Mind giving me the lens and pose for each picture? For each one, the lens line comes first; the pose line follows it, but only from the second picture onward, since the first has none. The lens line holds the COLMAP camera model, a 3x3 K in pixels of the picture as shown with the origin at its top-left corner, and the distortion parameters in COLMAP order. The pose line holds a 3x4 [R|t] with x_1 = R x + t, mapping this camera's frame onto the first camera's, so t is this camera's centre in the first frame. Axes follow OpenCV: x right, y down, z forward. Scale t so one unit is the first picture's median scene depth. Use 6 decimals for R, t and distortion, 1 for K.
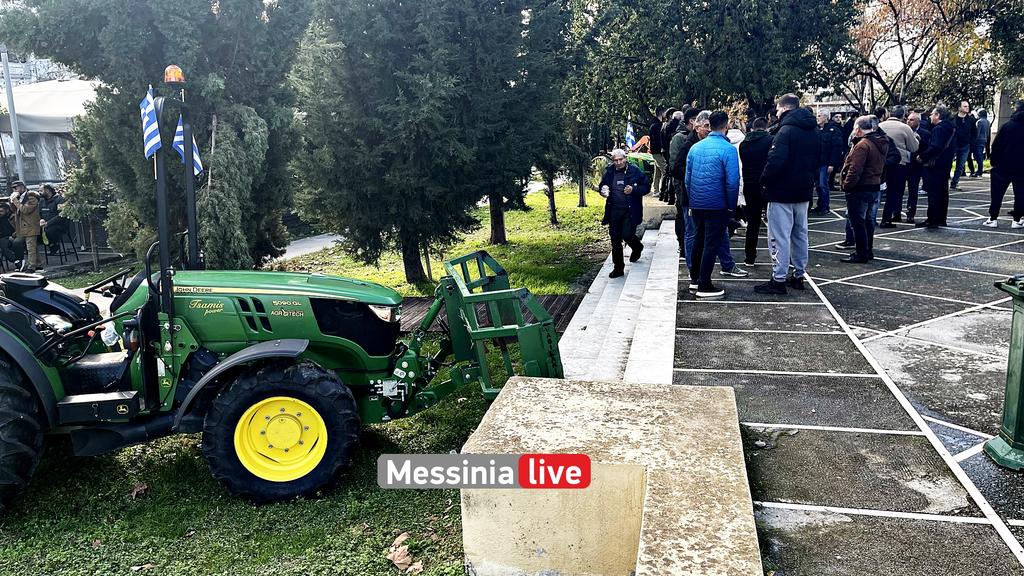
lens RADIAL K [[758.8, 0, 510.1], [0, 758.8, 286.3], [0, 0, 1]] dist [0.060974, -0.078354]
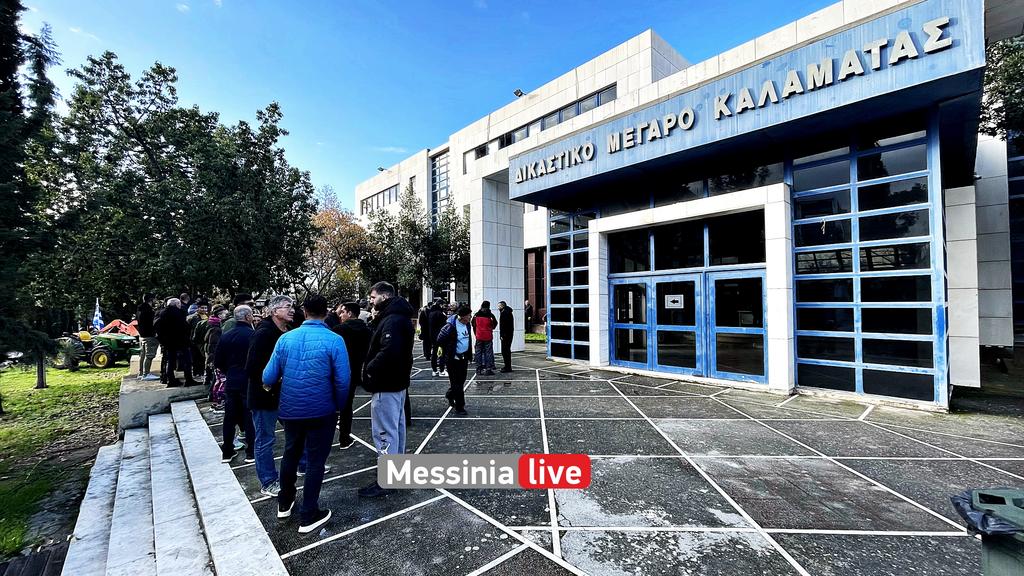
lens RADIAL K [[408.0, 0, 509.0], [0, 408.0, 296.8], [0, 0, 1]] dist [-0.004049, -0.000595]
pose [[0.576356, 0.038363, 0.816298, 0.026720], [0.161951, 0.973723, -0.160109, -0.119630], [-0.800990, 0.224480, 0.554998, 0.565914]]
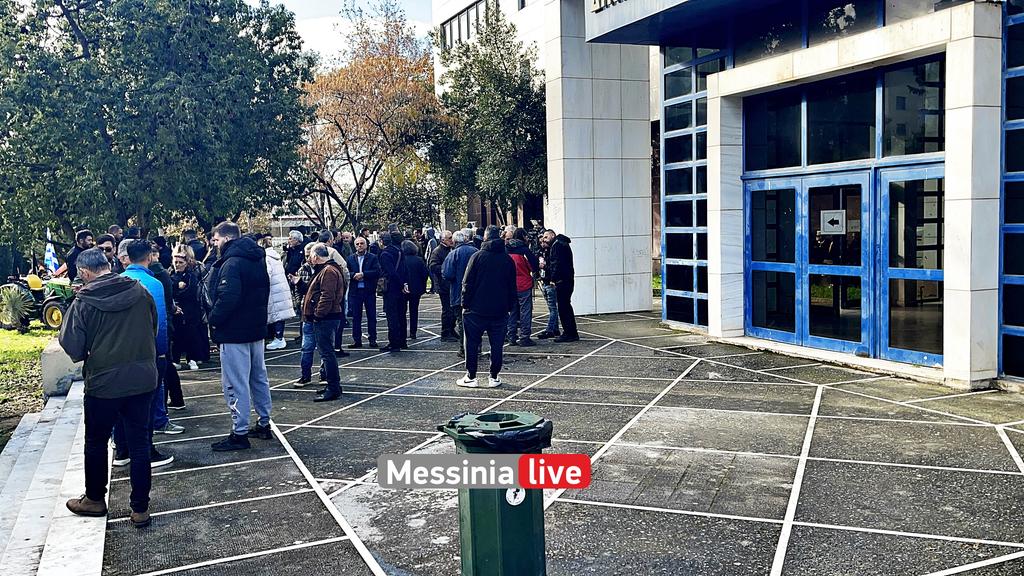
lens RADIAL K [[870.2, 0, 514.8], [0, 870.2, 285.5], [0, 0, 1]] dist [0.061245, -0.076023]
pose [[0.806607, -0.038902, 0.589806, 0.030510], [0.129265, 0.985288, -0.111793, -0.023384], [-0.576780, 0.166414, 0.799769, 0.009641]]
